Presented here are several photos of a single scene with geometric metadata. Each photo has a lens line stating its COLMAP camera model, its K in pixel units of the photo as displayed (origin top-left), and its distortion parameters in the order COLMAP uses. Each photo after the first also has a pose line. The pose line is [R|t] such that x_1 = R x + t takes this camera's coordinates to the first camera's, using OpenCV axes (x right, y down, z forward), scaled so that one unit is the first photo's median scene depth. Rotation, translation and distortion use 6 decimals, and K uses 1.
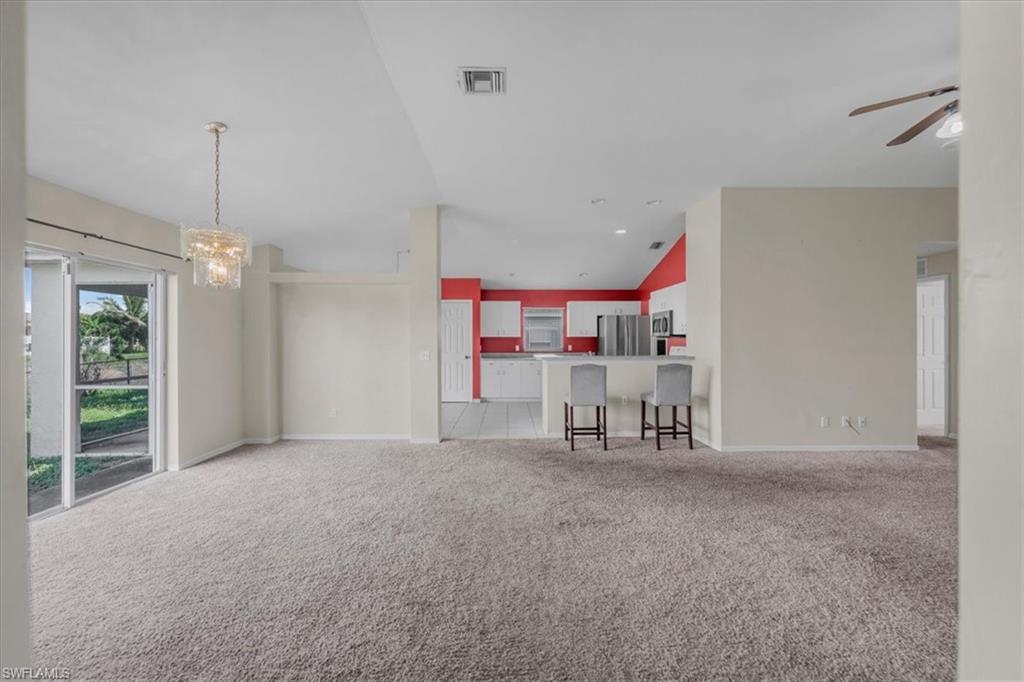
lens RADIAL K [[400.3, 0, 517.0], [0, 400.3, 345.9], [0, 0, 1]] dist [-0.002610, 0.000059]
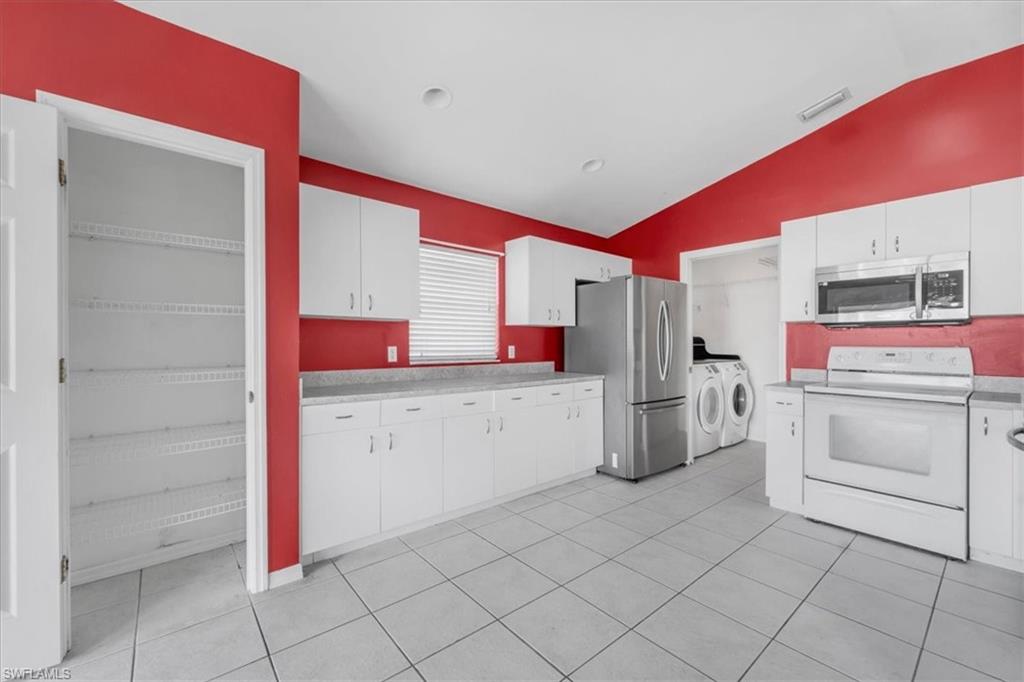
lens RADIAL K [[420.5, 0, 506.3], [0, 420.5, 344.1], [0, 0, 1]] dist [-0.003147, -0.000569]
pose [[0.789011, 0.000689, 0.614379, -0.150635], [0.003934, 0.999973, -0.006173, -0.000689], [-0.614366, 0.007288, 0.788987, 0.718008]]
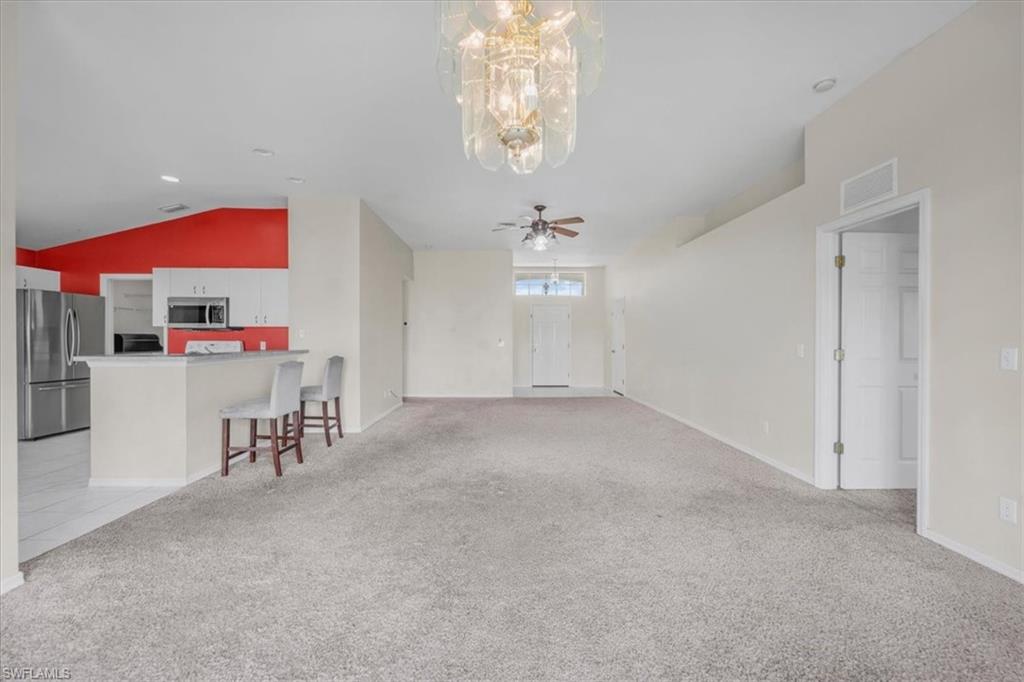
lens RADIAL K [[420.5, 0, 512.4], [0, 420.5, 339.9], [0, 0, 1]] dist [-0.003147, -0.000569]
pose [[0.014957, 0.002606, 0.999885, -0.358605], [0.010812, 0.999938, -0.002768, 0.006176], [-0.999830, 0.010852, 0.014927, 0.296675]]
